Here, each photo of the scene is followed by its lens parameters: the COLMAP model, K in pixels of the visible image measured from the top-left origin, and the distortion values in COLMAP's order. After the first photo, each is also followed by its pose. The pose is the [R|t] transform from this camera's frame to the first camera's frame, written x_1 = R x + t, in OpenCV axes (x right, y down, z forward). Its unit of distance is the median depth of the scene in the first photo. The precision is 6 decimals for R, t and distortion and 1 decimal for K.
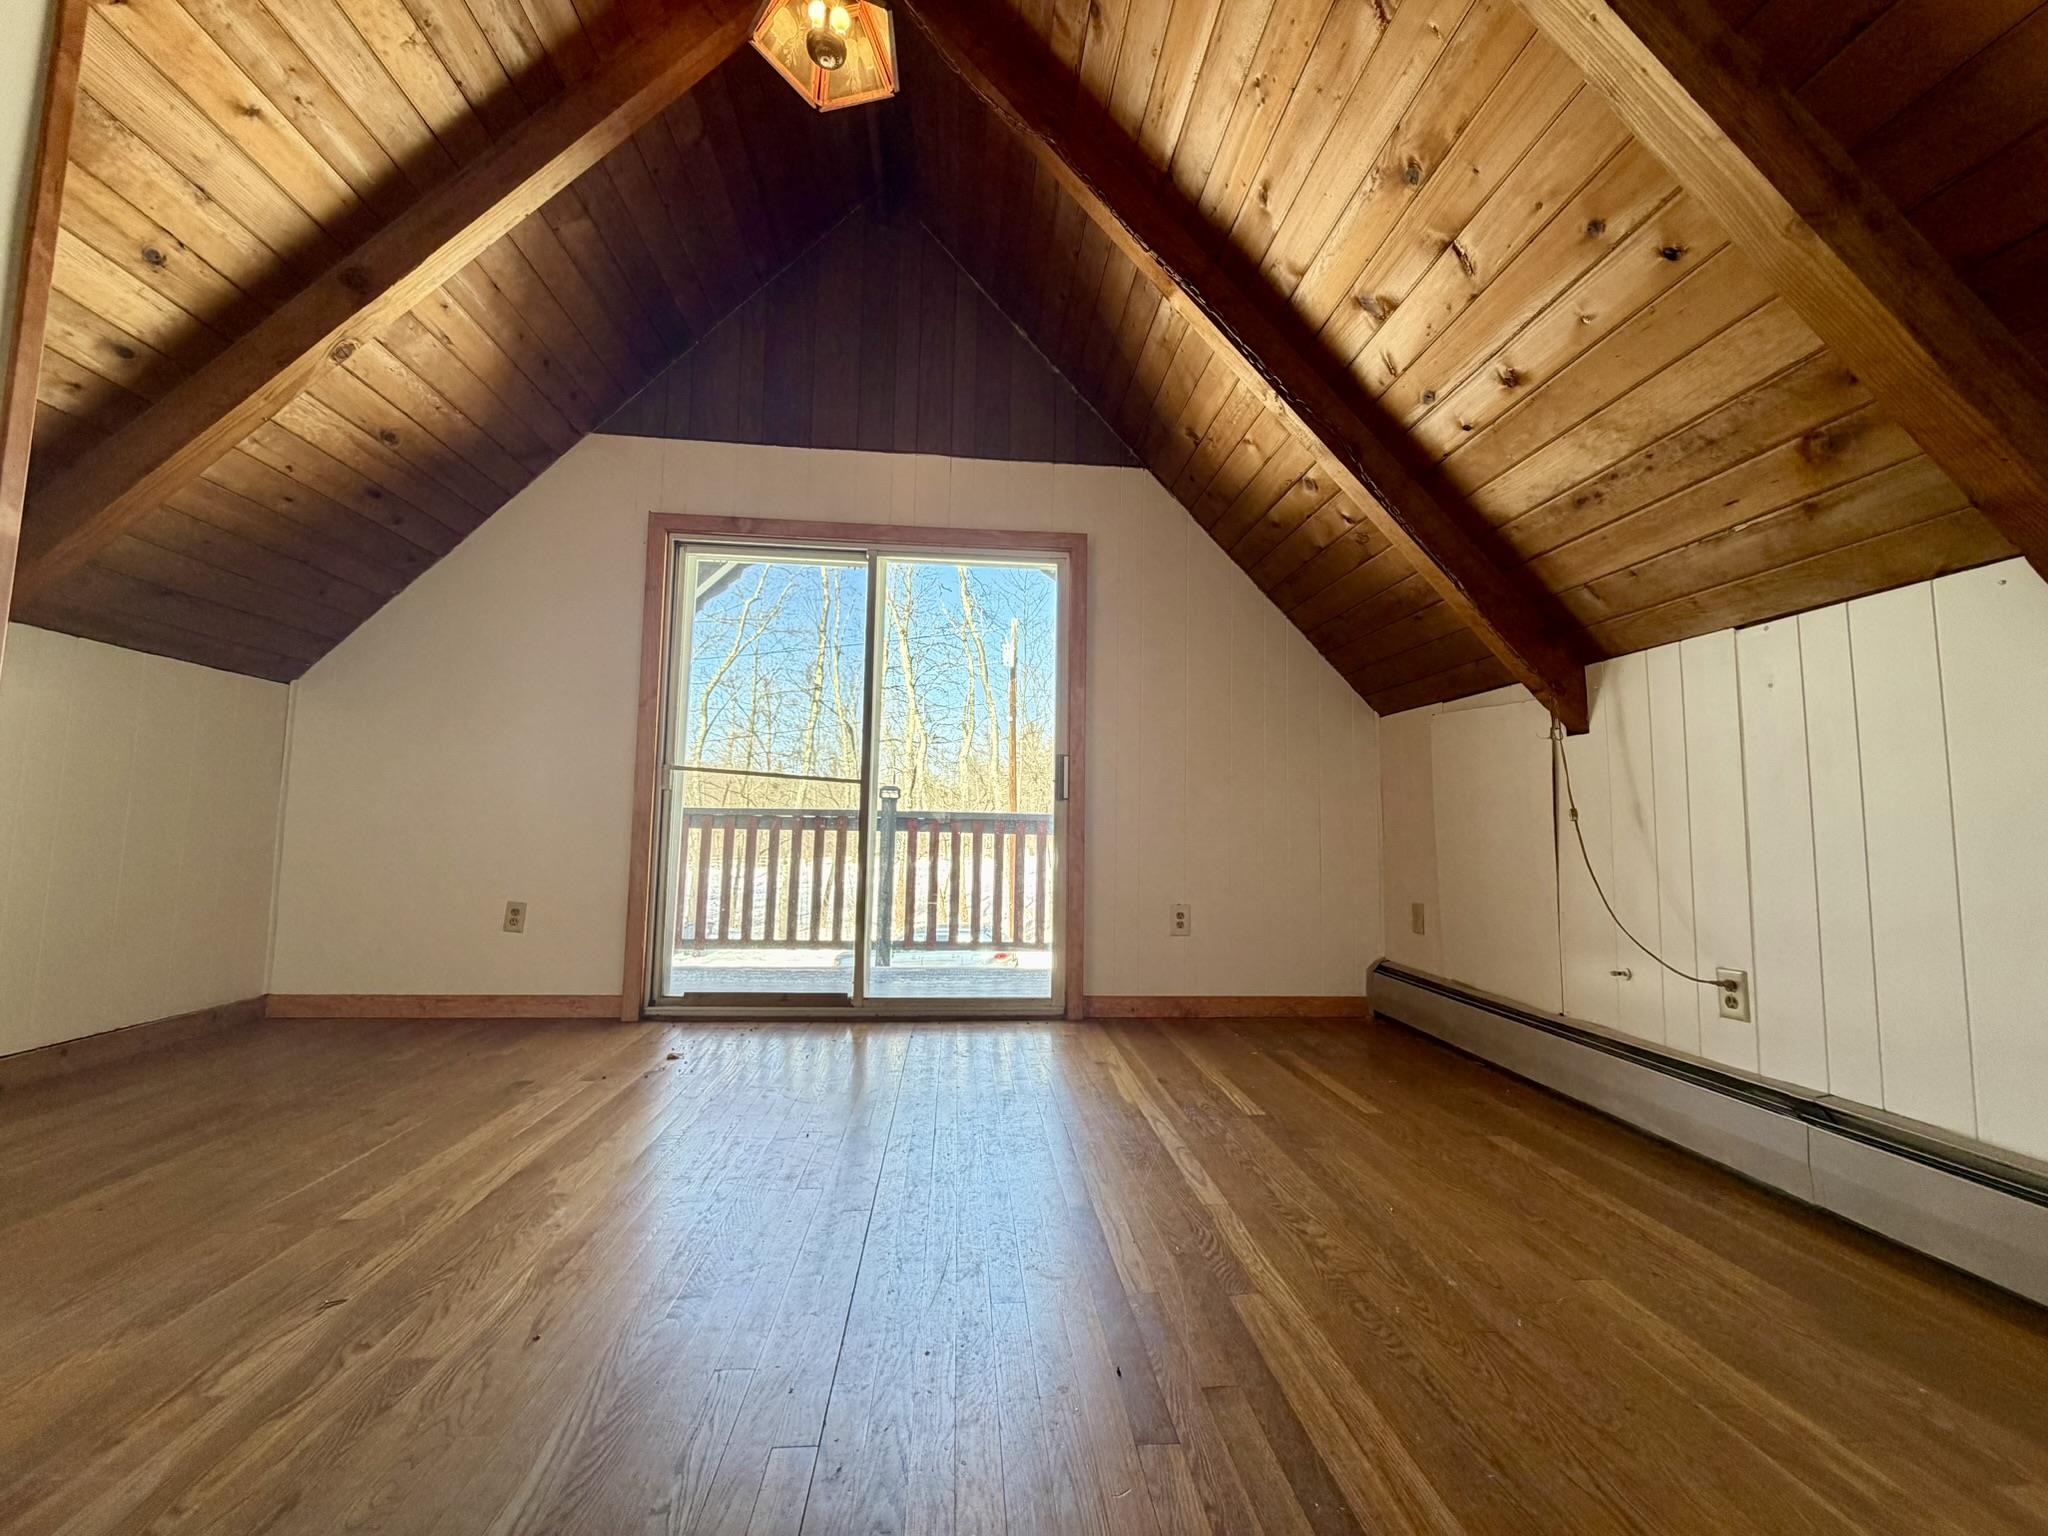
lens RADIAL K [[815.5, 0, 1029.5], [0, 815.5, 770.7], [0, 0, 1]] dist [-0.001454, 0.000516]
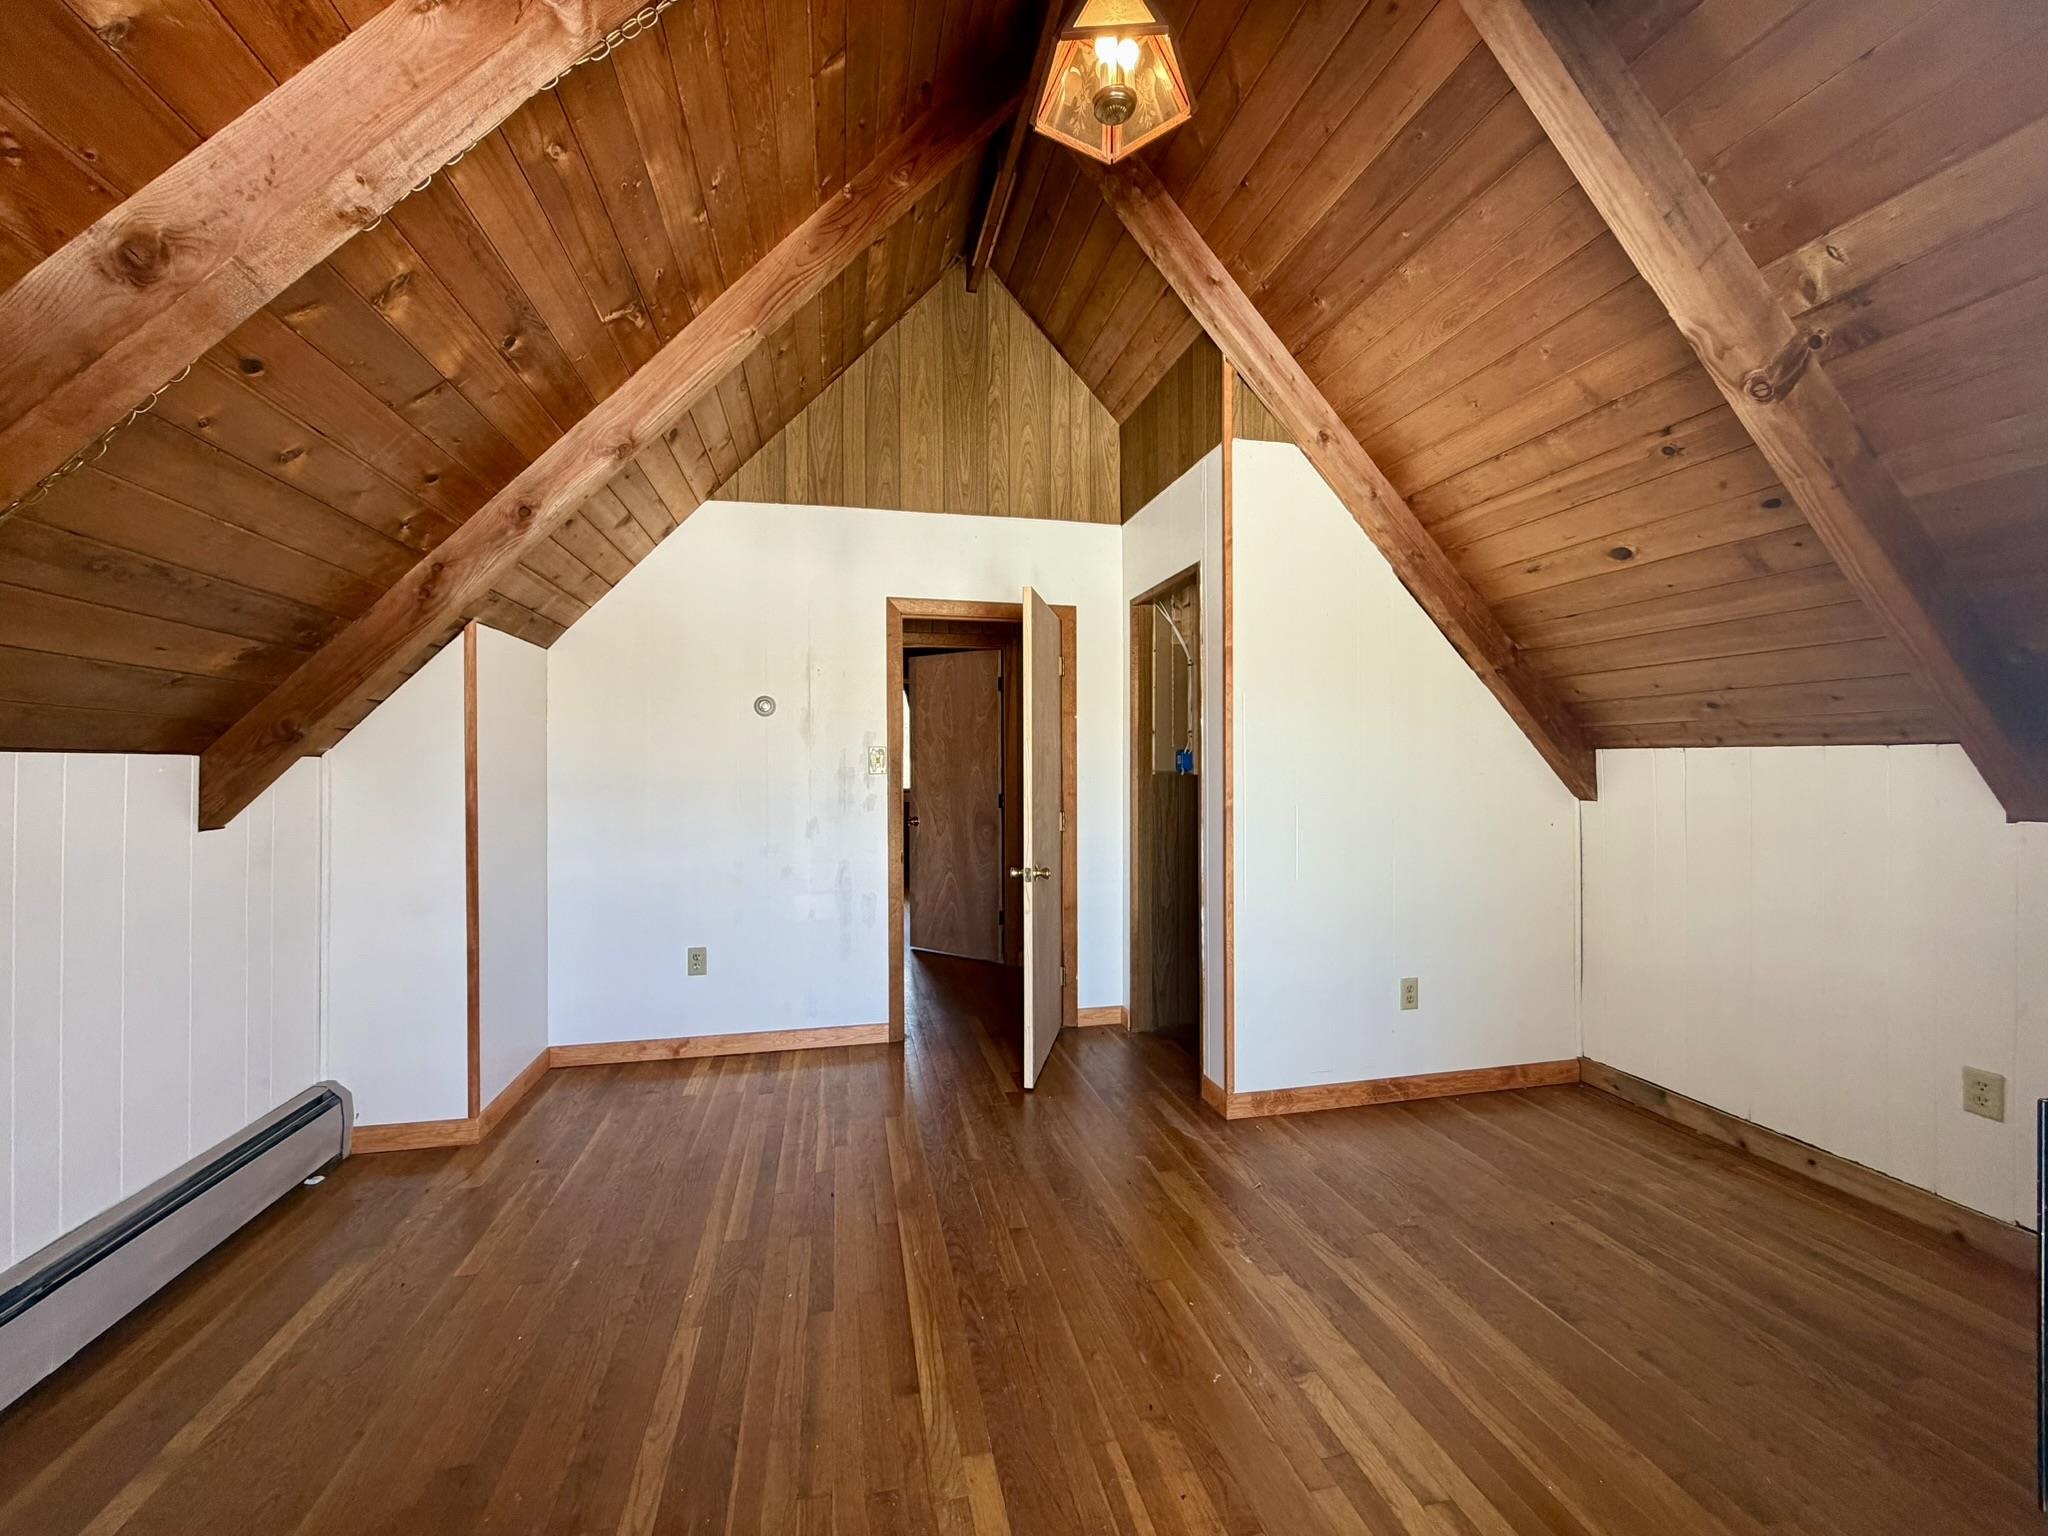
lens RADIAL K [[815.5, 0, 1017.3], [0, 815.5, 764.5], [0, 0, 1]] dist [-0.001454, 0.000516]
pose [[-0.991447, -0.015479, -0.129591, -0.025584], [-0.005492, 0.997011, -0.077065, -0.066639], [0.130396, -0.075694, -0.988568, 1.217882]]
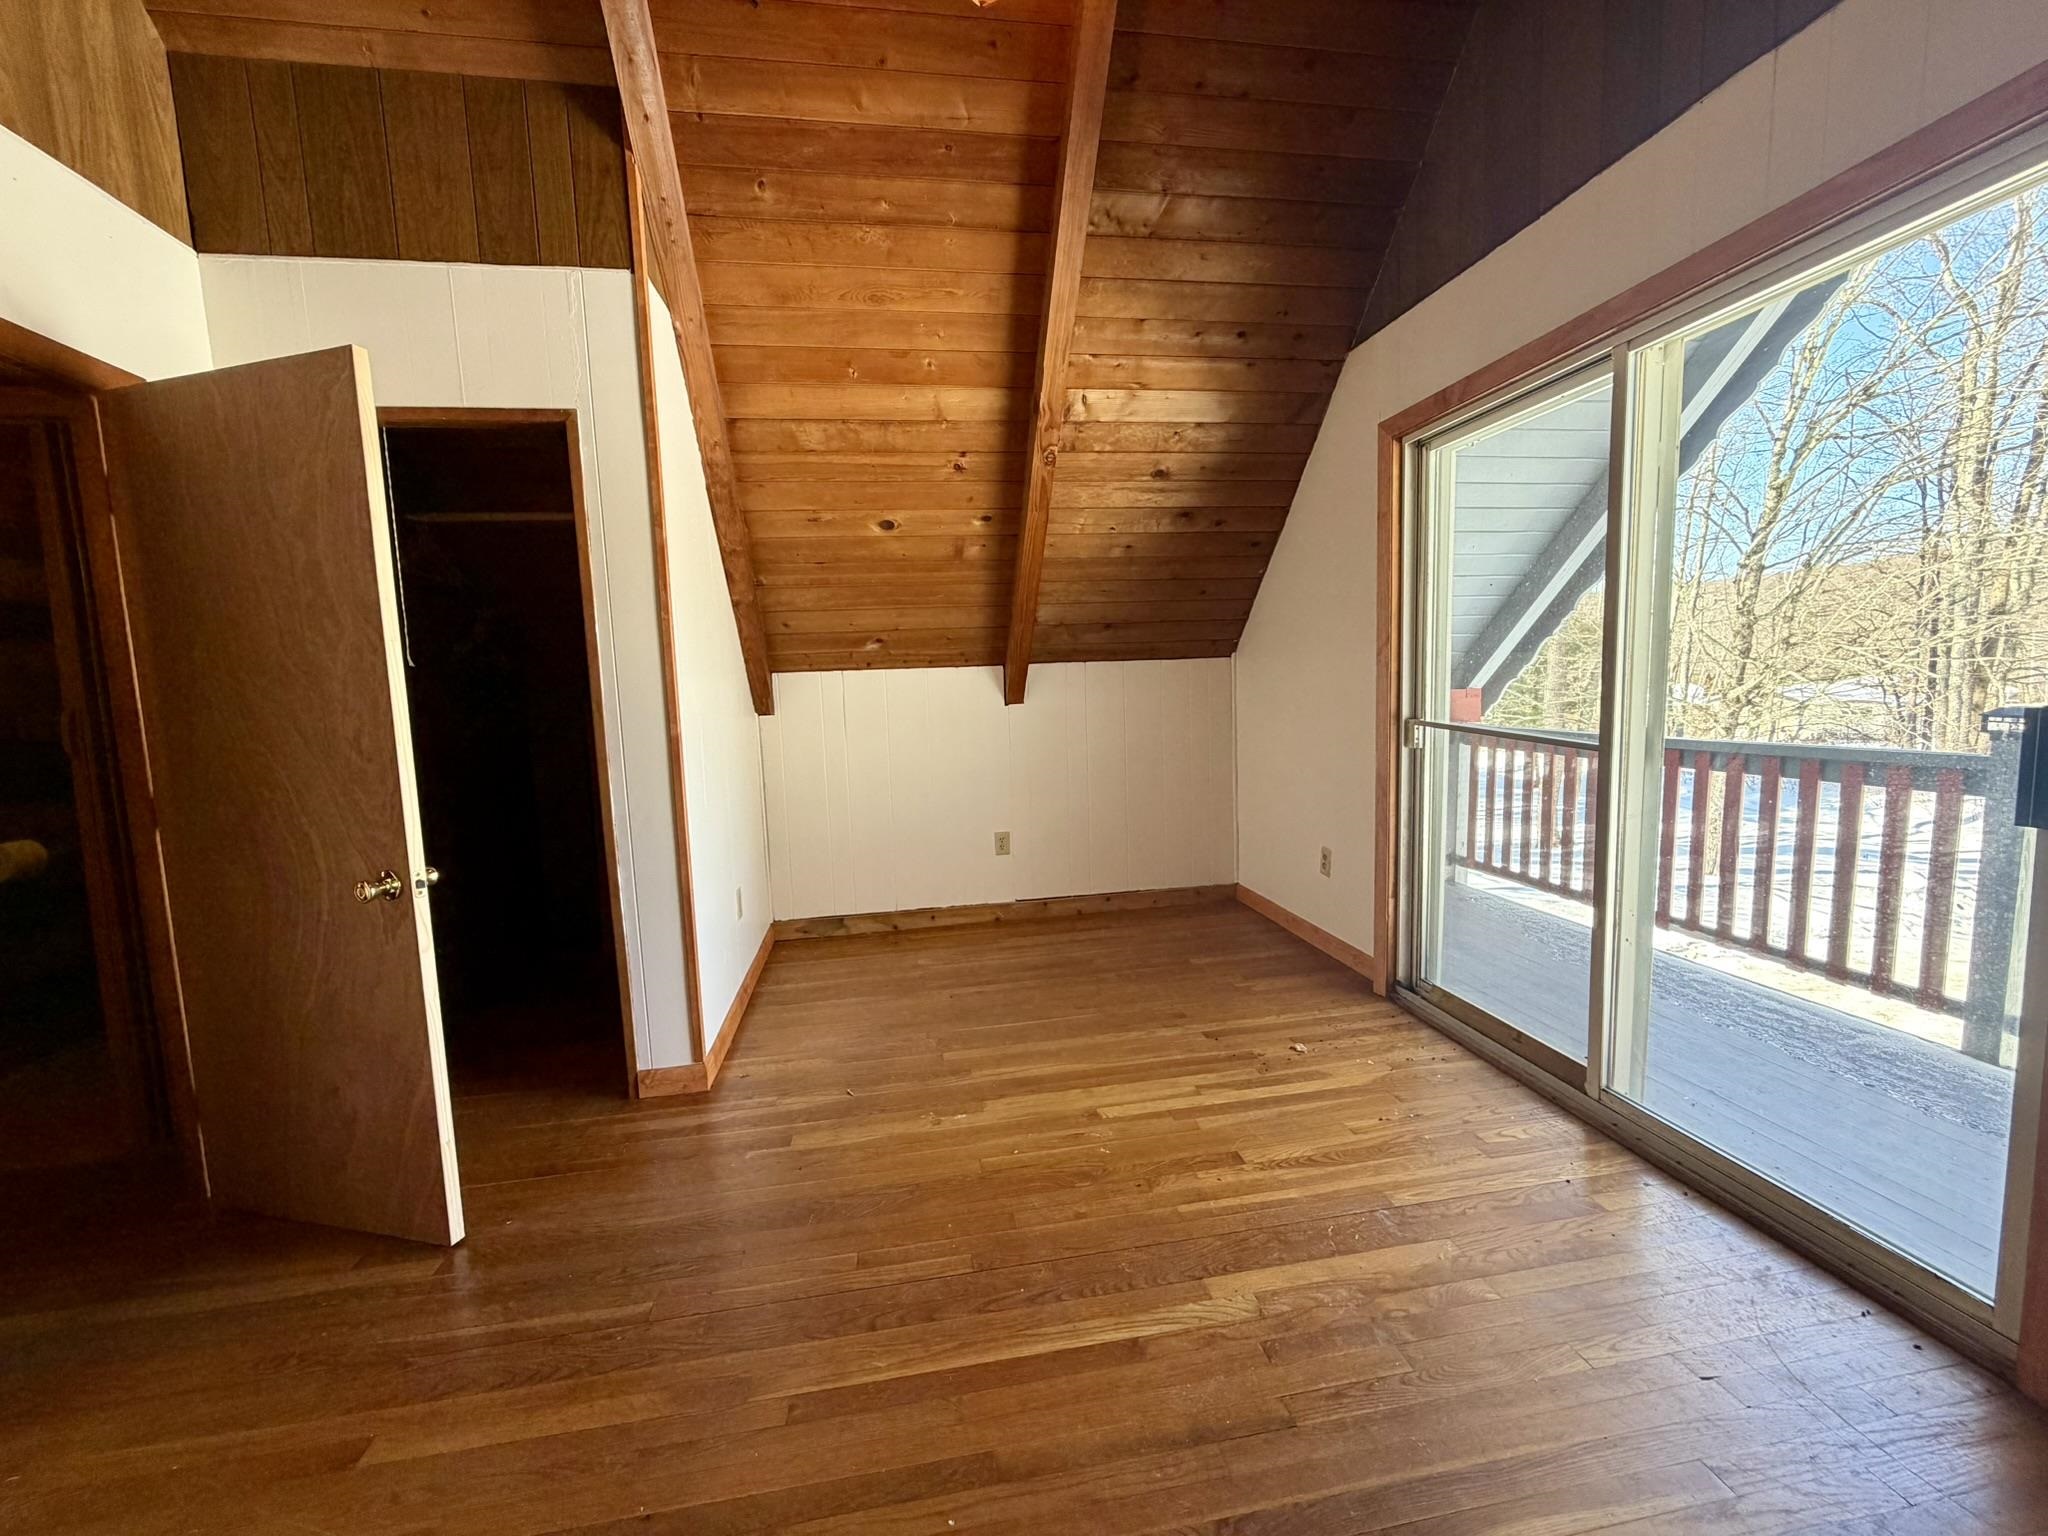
lens RADIAL K [[815.5, 0, 1019.9], [0, 815.5, 765.8], [0, 0, 1]] dist [-0.001454, 0.000516]
pose [[0.068910, 0.077342, -0.994620, 0.422038], [0.117633, 0.989405, 0.085087, -0.088802], [0.990663, -0.122863, 0.059082, 0.589619]]
